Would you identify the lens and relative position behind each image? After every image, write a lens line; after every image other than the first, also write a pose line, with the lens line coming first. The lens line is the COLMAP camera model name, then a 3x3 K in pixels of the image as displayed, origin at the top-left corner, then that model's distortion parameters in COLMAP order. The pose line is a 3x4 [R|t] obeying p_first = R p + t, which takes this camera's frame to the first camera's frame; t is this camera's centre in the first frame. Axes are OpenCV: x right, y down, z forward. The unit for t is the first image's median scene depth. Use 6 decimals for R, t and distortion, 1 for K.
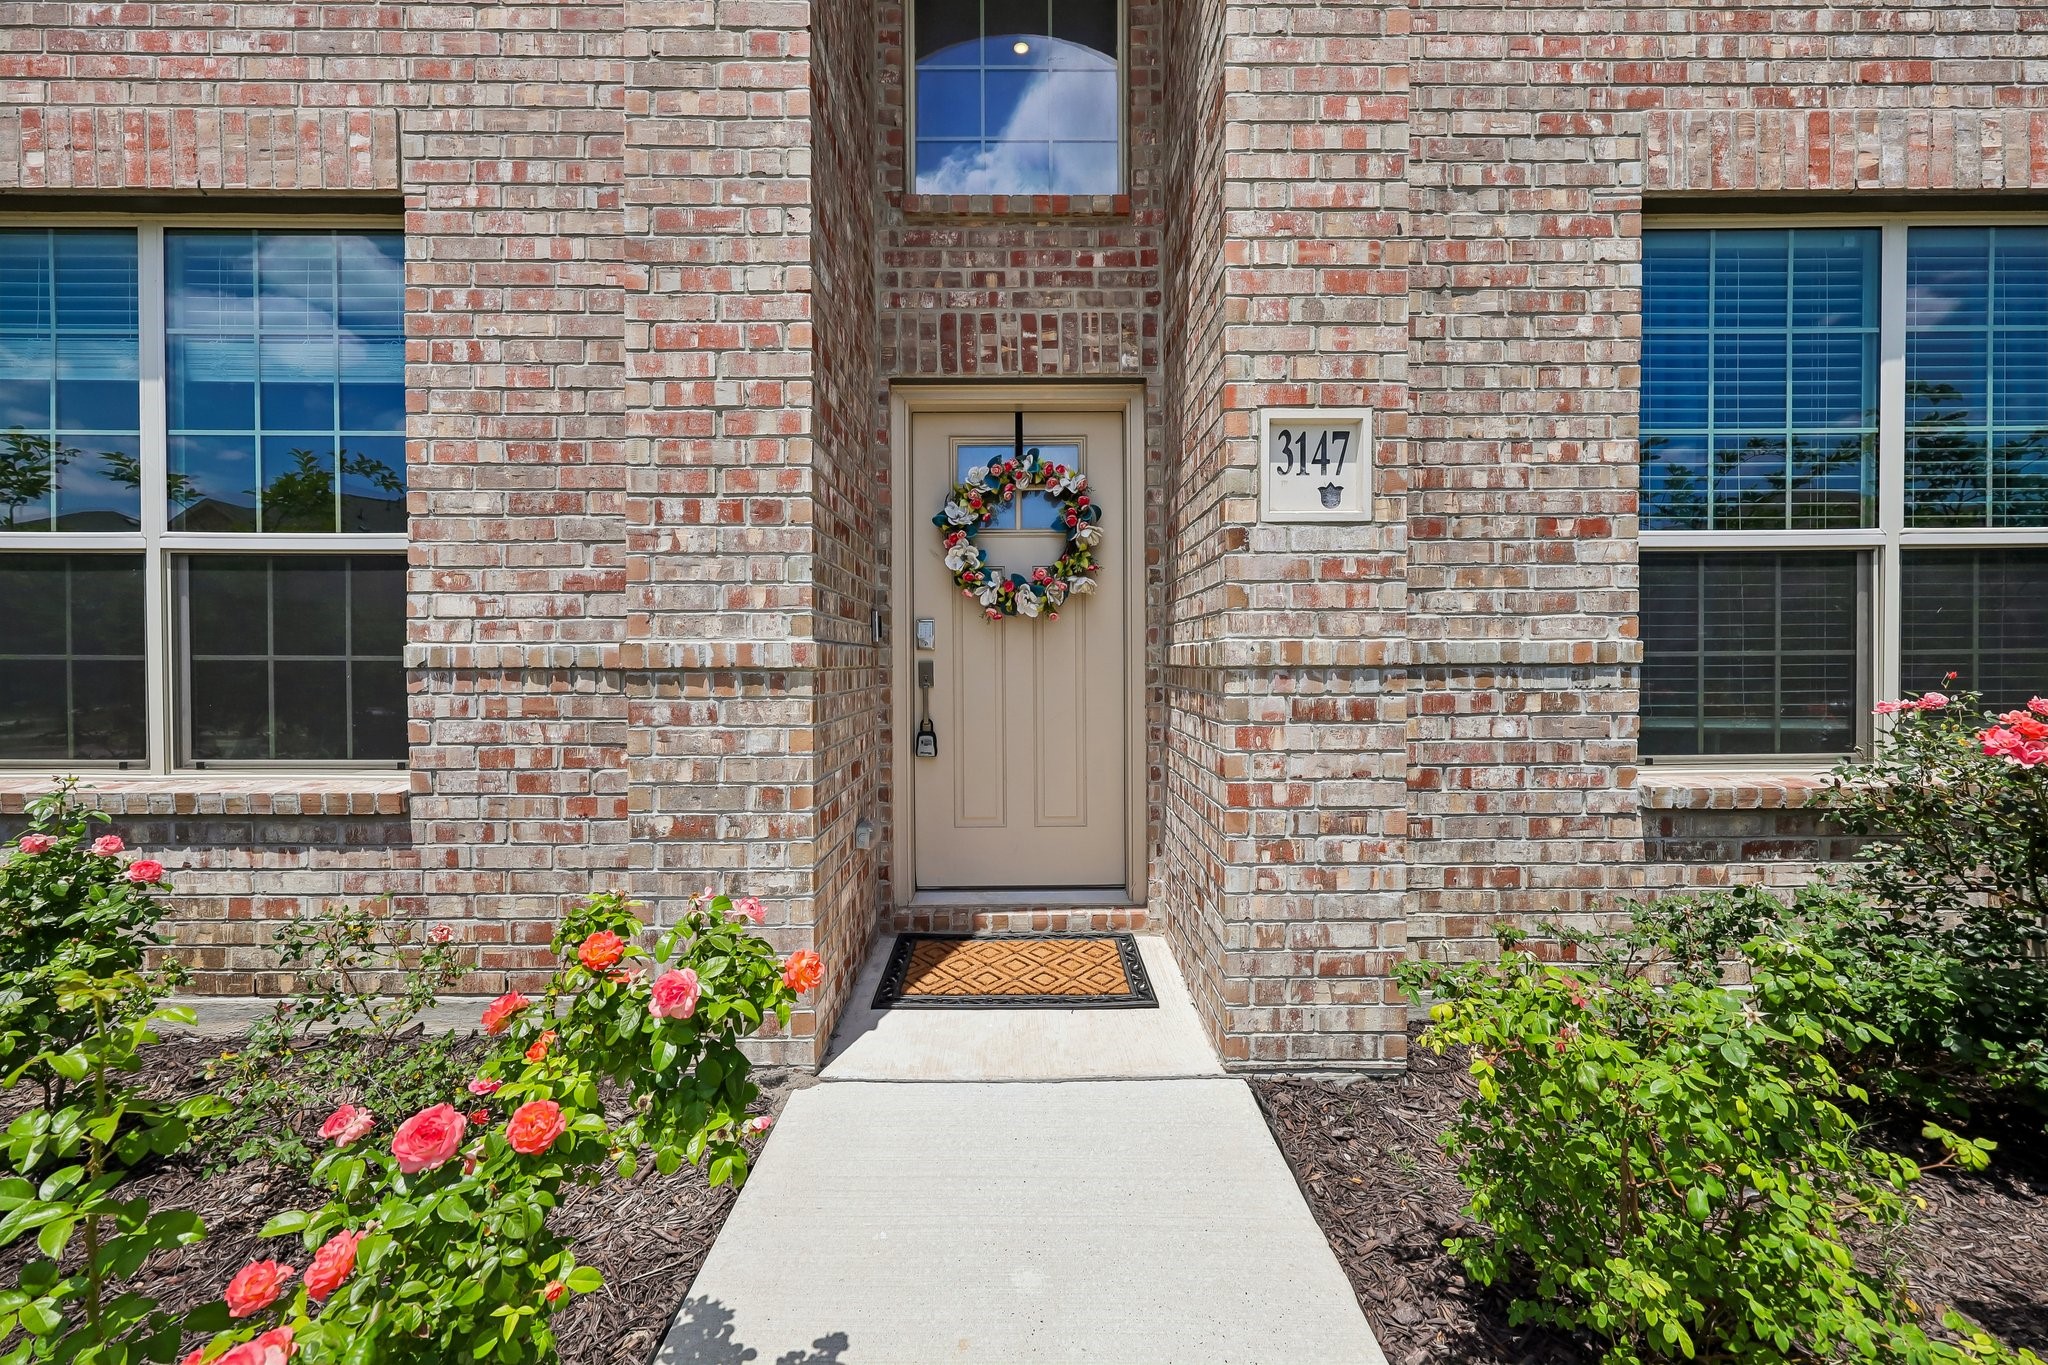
lens RADIAL K [[960.0, 0, 1015.7], [0, 960.0, 671.1], [0, 0, 1]] dist [0.003524, 0.000412]
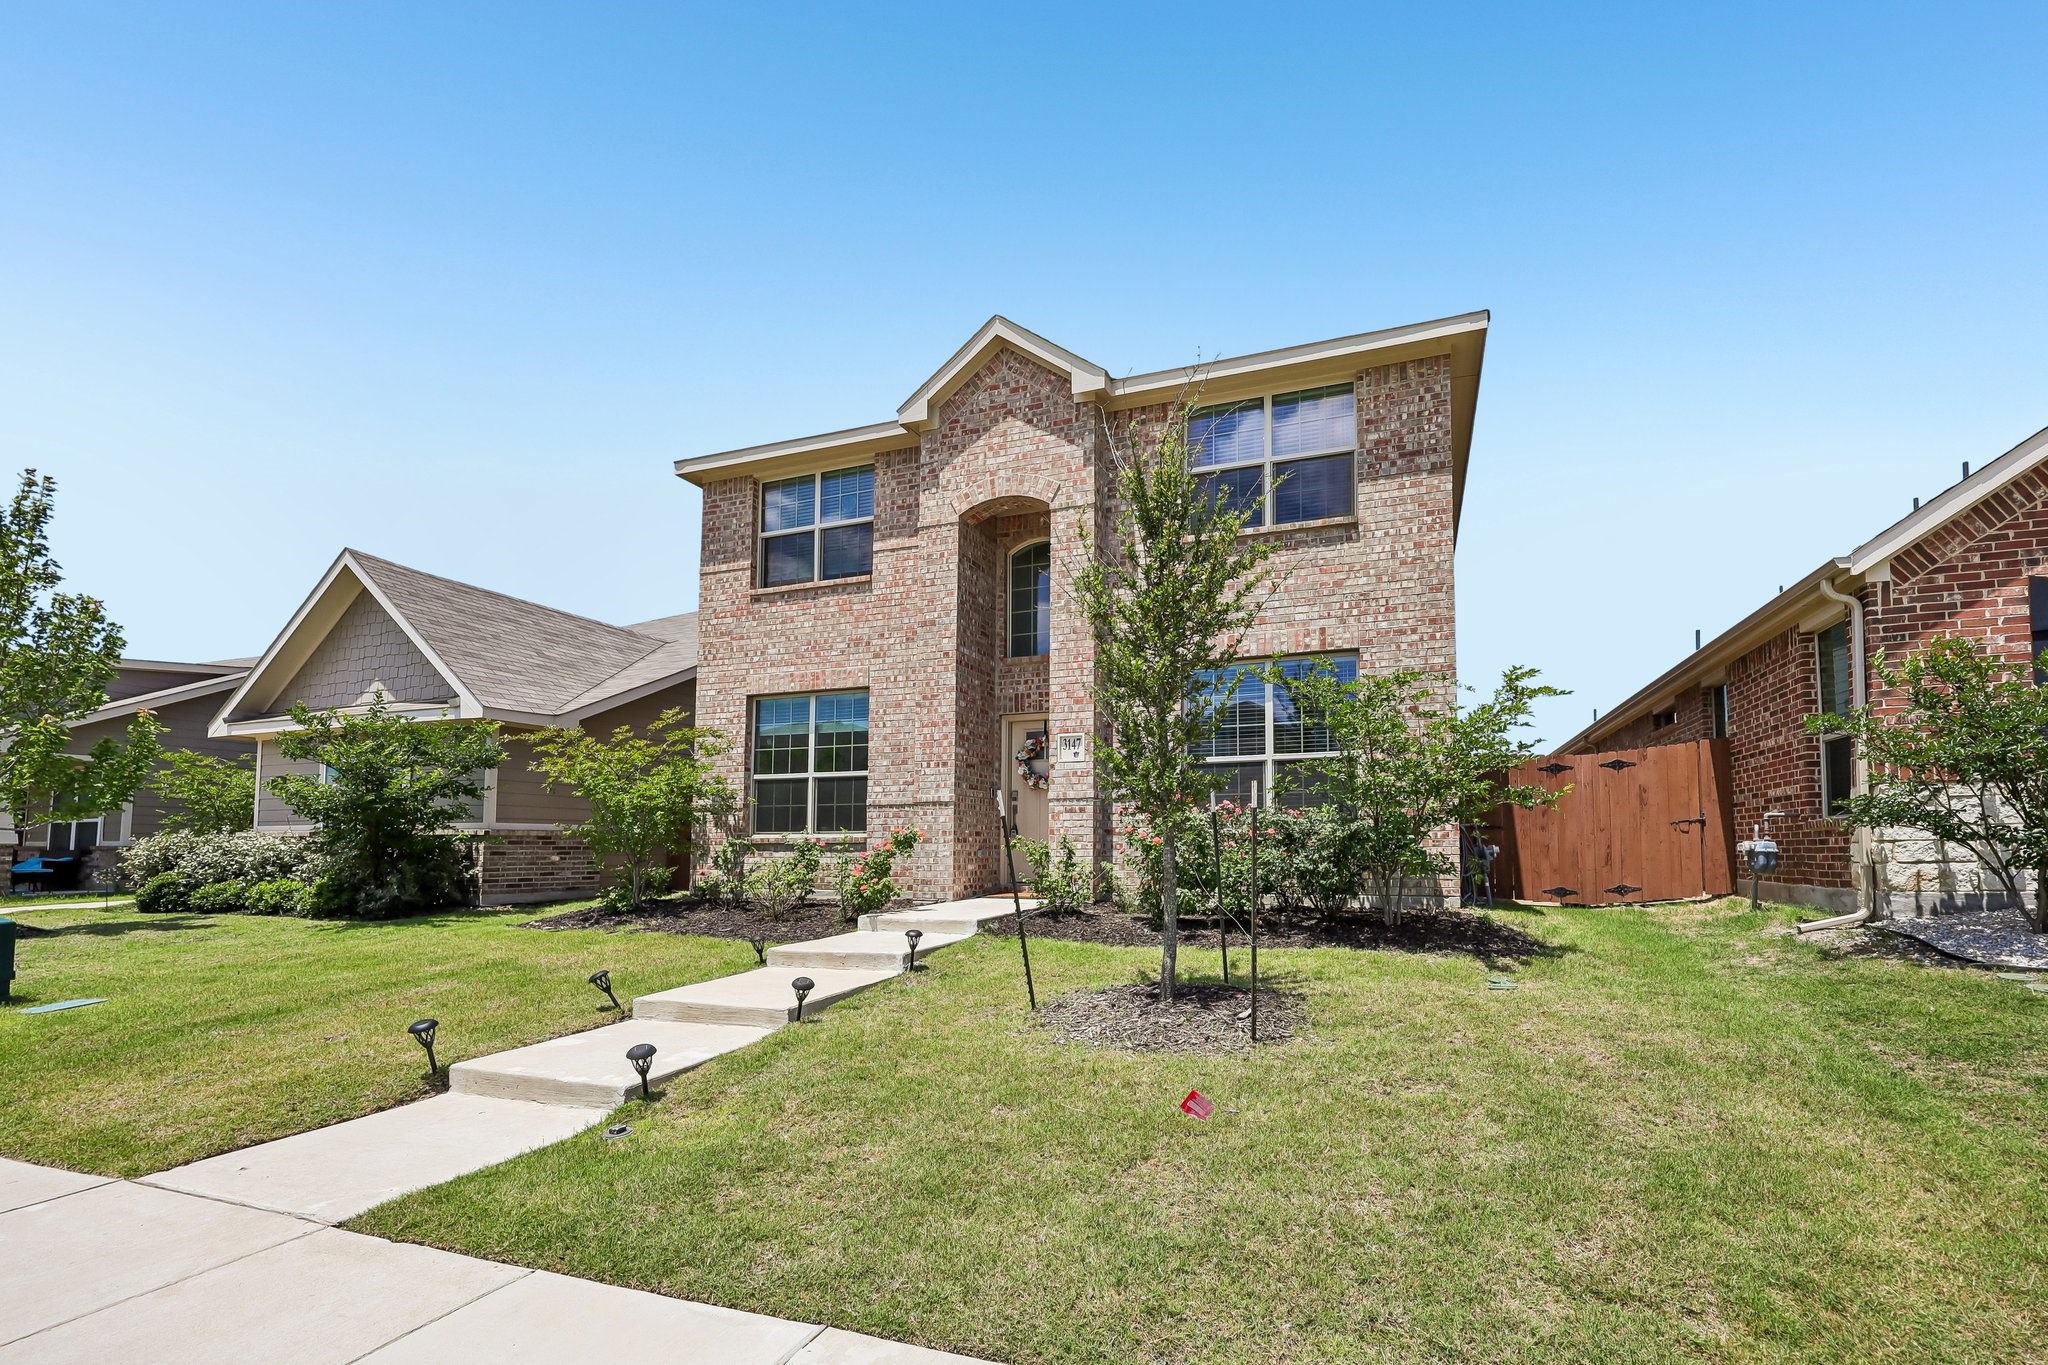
lens RADIAL K [[960.0, 0, 1015.7], [0, 960.0, 671.1], [0, 0, 1]] dist [0.003524, 0.000412]
pose [[0.932438, -0.069685, -0.354547, 1.368868], [-0.000718, 0.980868, -0.194675, 0.222618], [0.361330, 0.181777, 0.914548, -2.478388]]
